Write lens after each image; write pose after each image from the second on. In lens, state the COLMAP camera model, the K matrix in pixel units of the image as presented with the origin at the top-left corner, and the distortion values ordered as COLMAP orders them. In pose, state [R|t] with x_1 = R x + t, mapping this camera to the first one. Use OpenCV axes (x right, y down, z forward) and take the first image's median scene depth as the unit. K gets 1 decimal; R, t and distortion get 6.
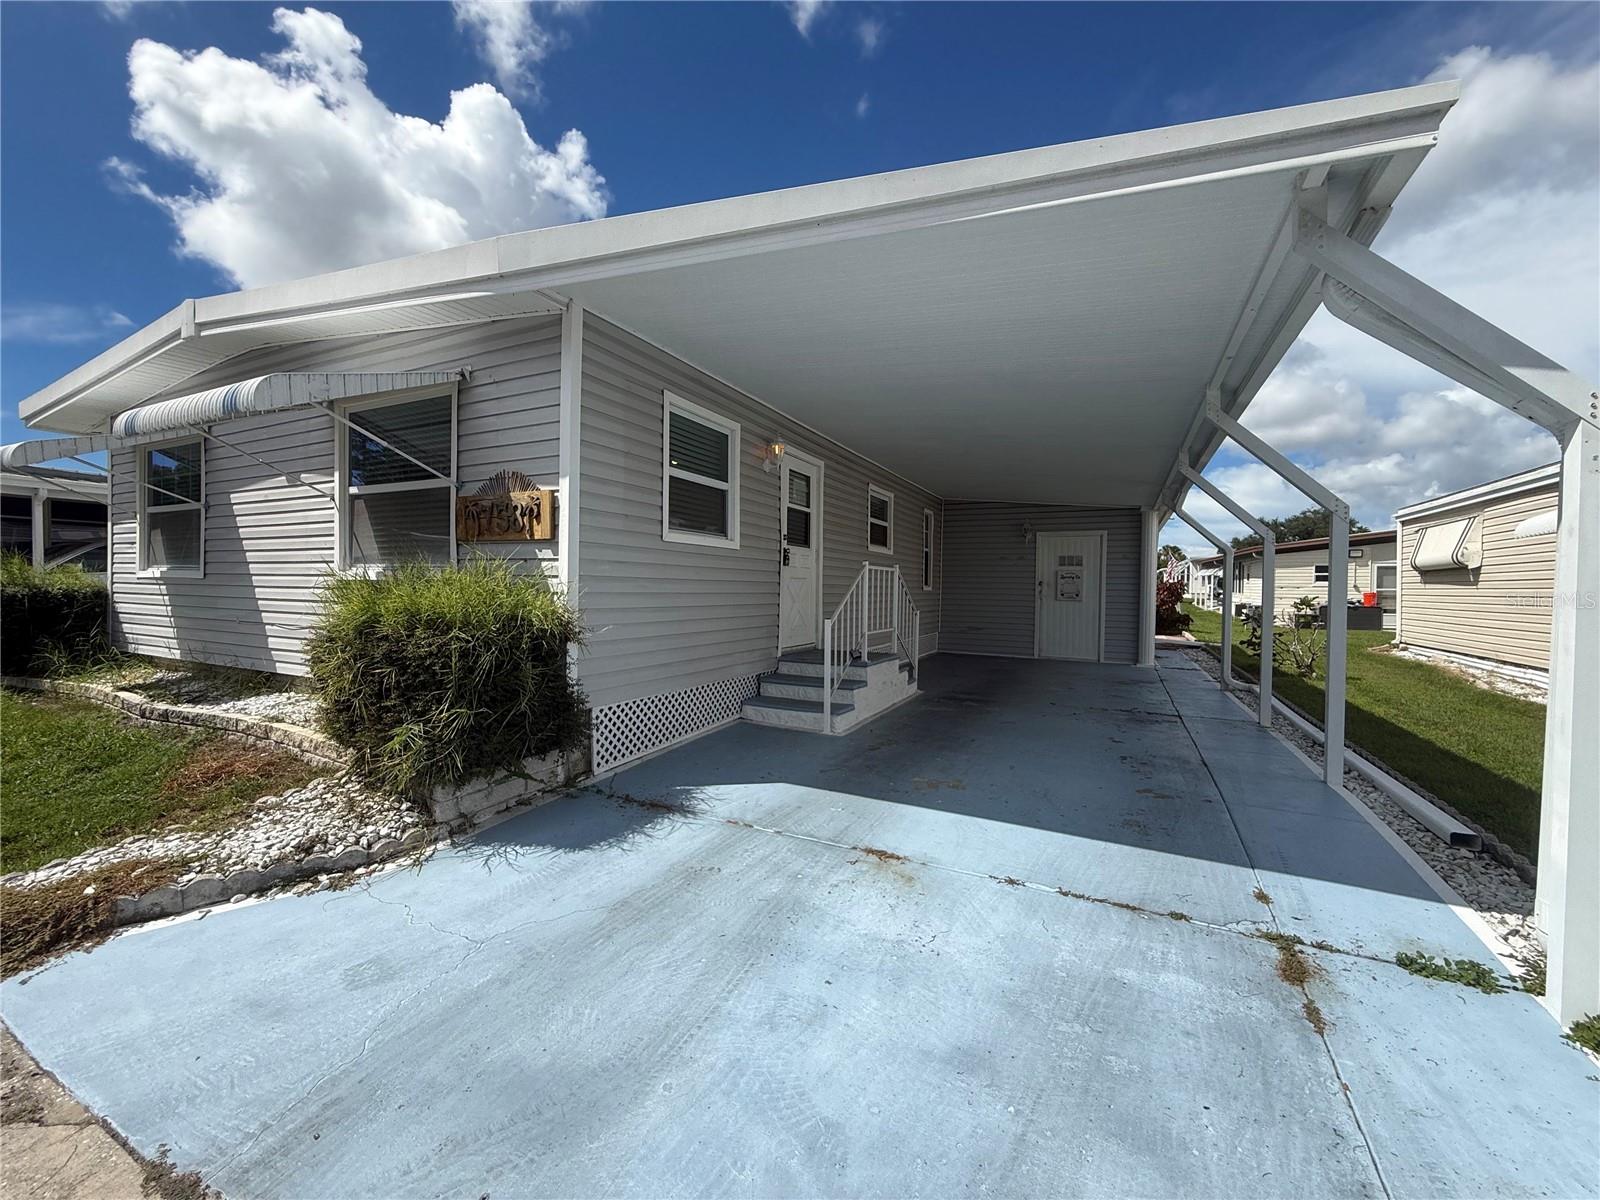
lens RADIAL K [[635.9, 0, 794.6], [0, 635.9, 598.6], [0, 0, 1]] dist [-0.000869, -0.000102]
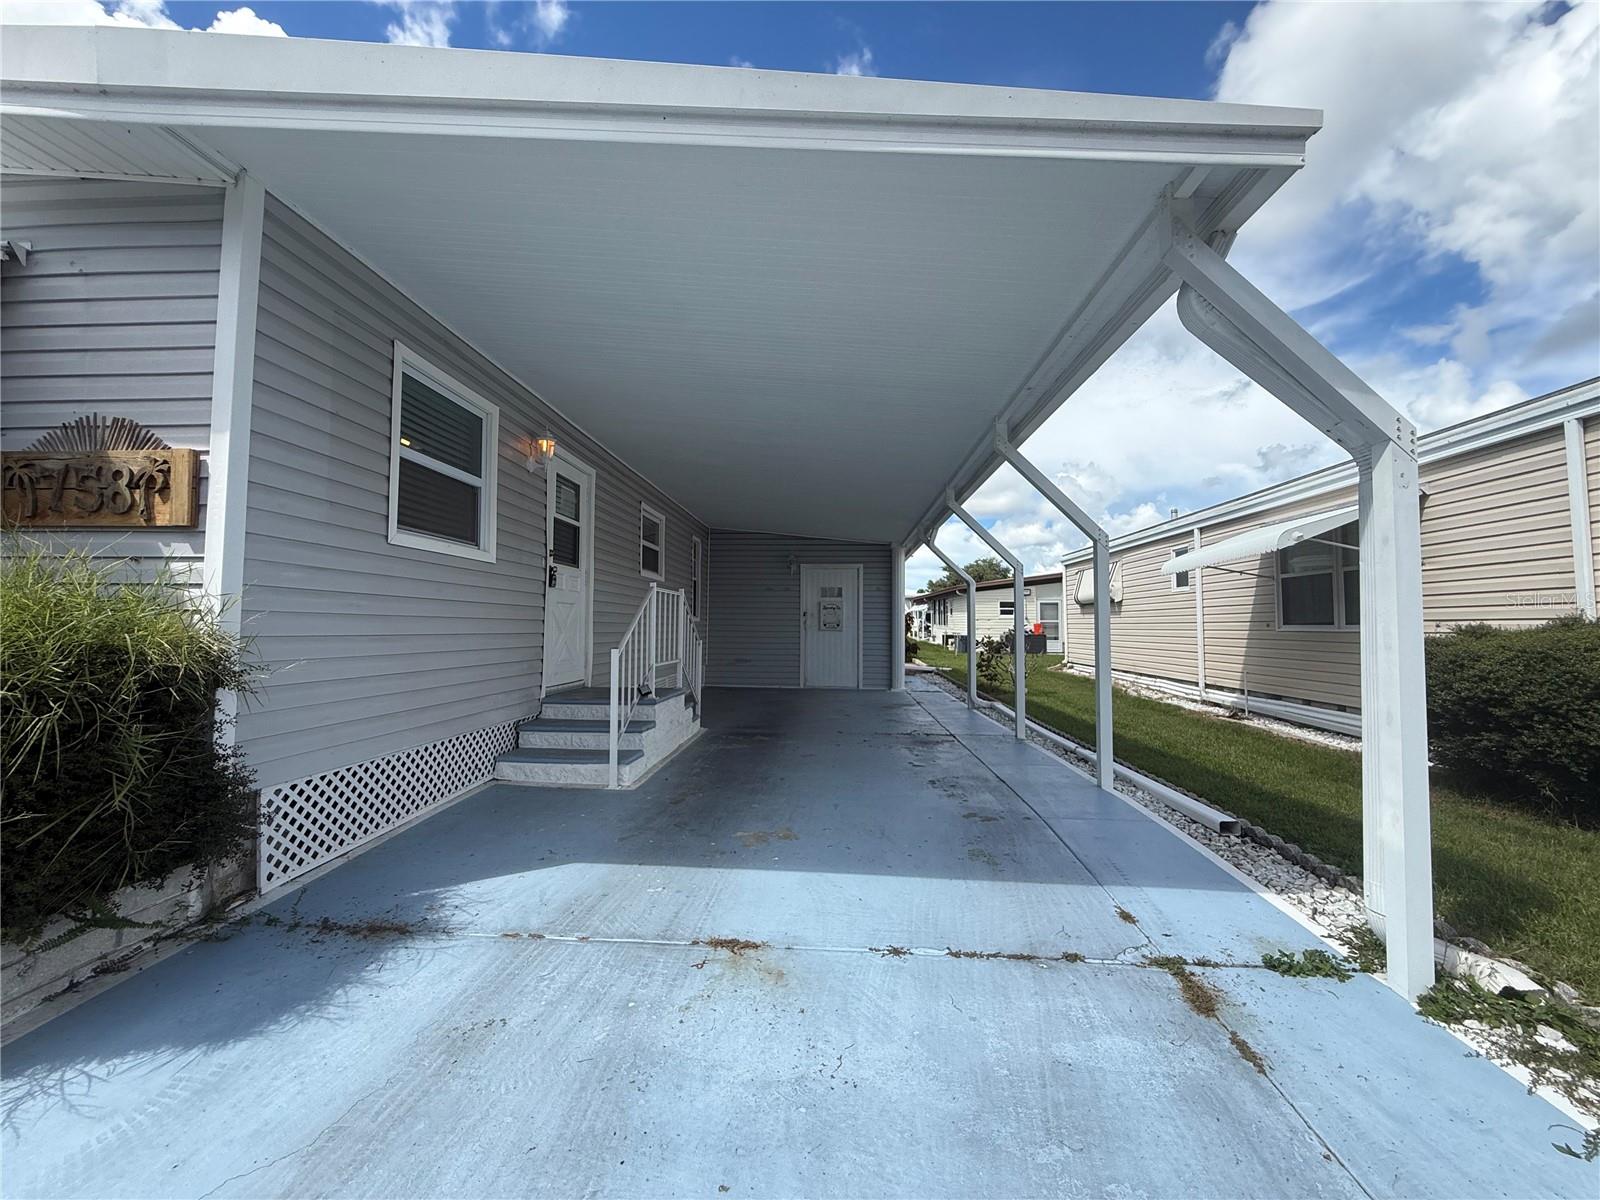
lens RADIAL K [[635.9, 0, 797.0], [0, 635.9, 598.8], [0, 0, 1]] dist [-0.000869, -0.000102]
pose [[0.919089, 0.010234, 0.393918, -0.074893], [0.012478, 0.998406, -0.055051, 0.020981], [-0.393853, 0.055512, 0.917496, 0.183058]]
